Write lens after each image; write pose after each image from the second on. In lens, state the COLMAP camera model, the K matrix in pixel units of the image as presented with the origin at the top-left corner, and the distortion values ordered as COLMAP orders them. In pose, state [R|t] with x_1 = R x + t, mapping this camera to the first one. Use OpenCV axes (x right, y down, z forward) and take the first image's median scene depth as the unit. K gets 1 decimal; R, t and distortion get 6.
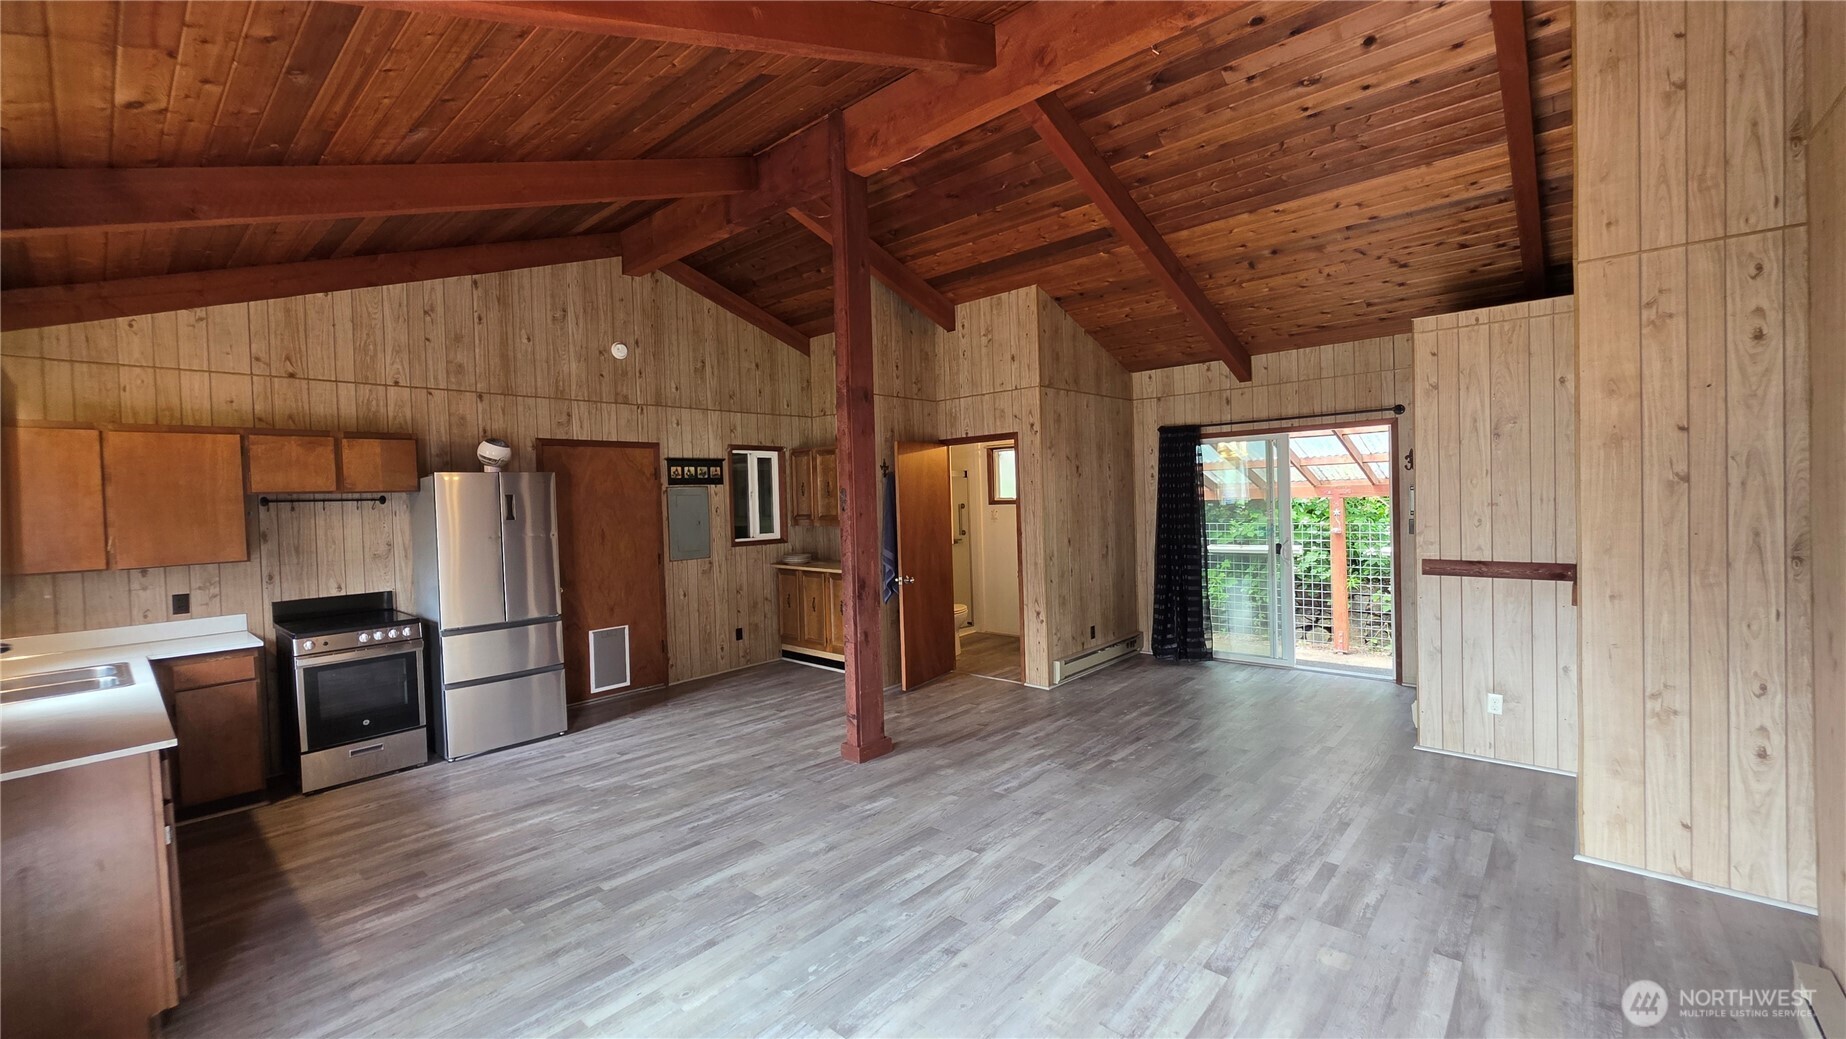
lens RADIAL K [[737.9, 0, 920.0], [0, 737.9, 508.6], [0, 0, 1]] dist [0.000102, -0.000016]
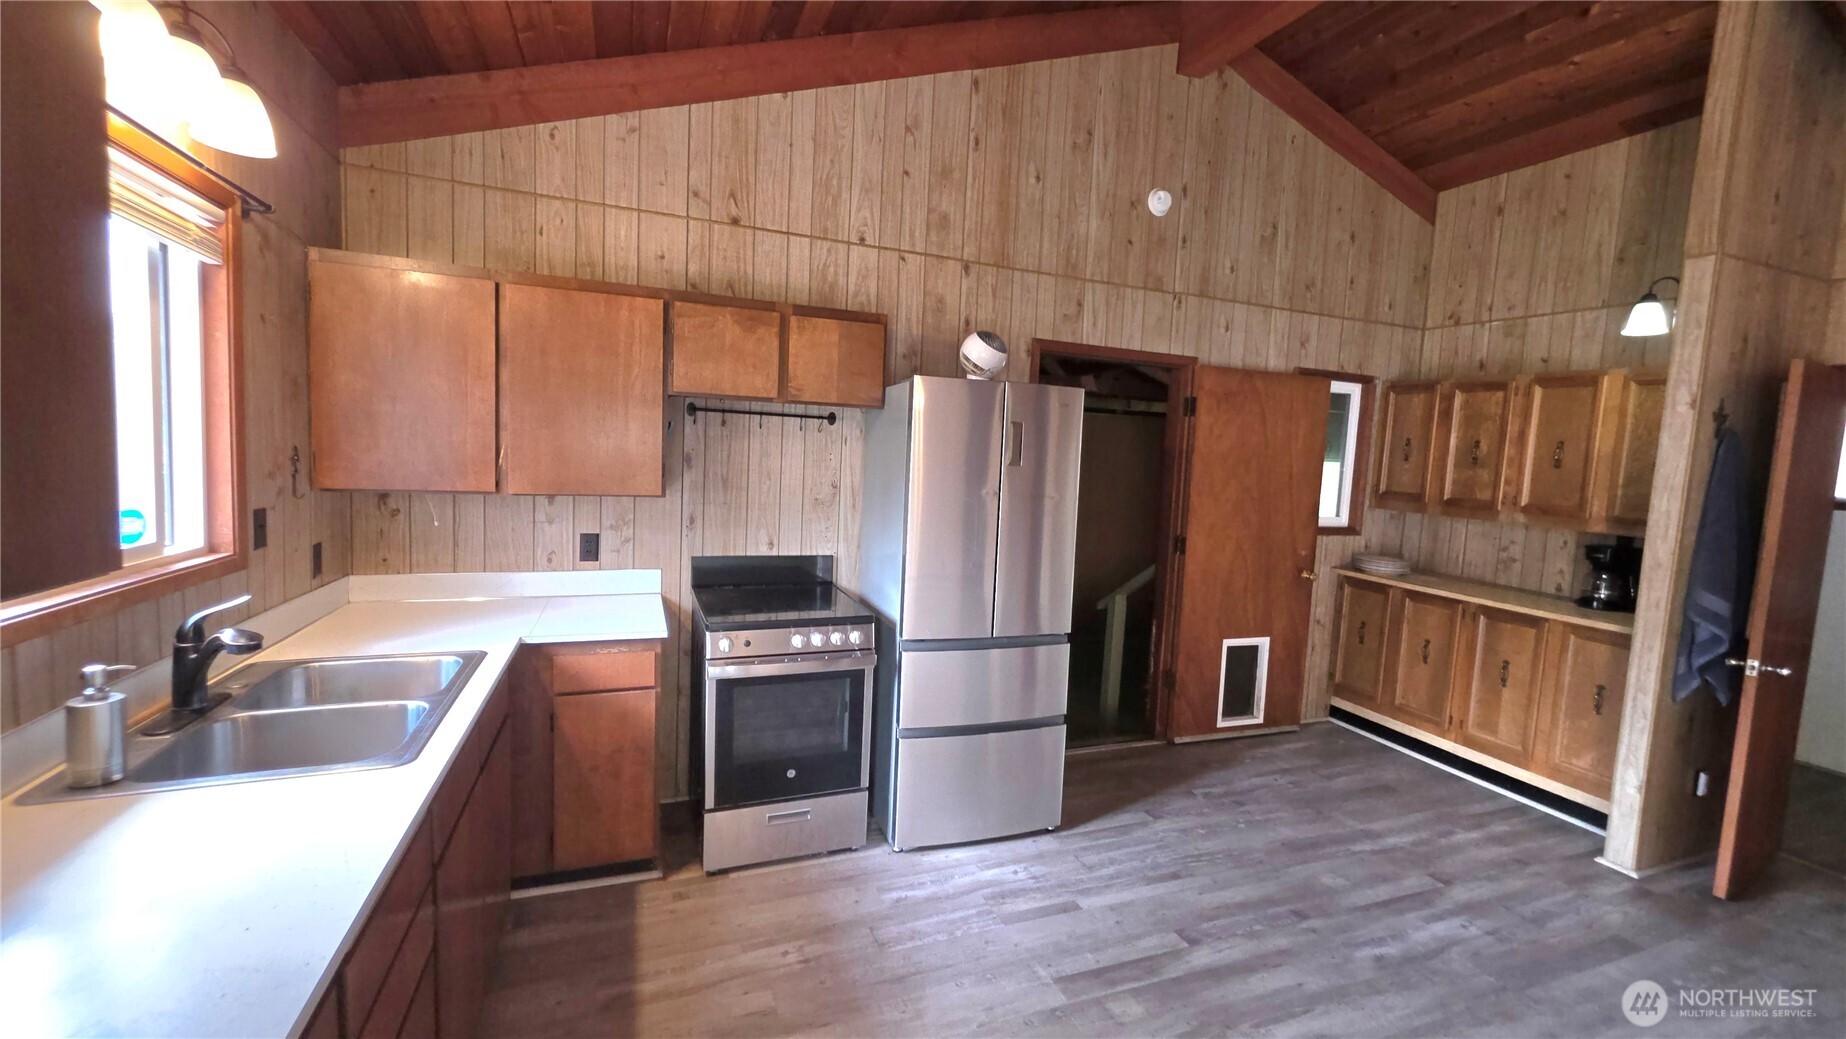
lens RADIAL K [[737.9, 0, 922.4], [0, 737.9, 510.8], [0, 0, 1]] dist [0.000102, -0.000016]
pose [[0.889248, 0.113180, -0.443203, -0.337870], [-0.083996, 0.992834, 0.085008, 0.006771], [0.449648, -0.038366, 0.892381, 0.423256]]
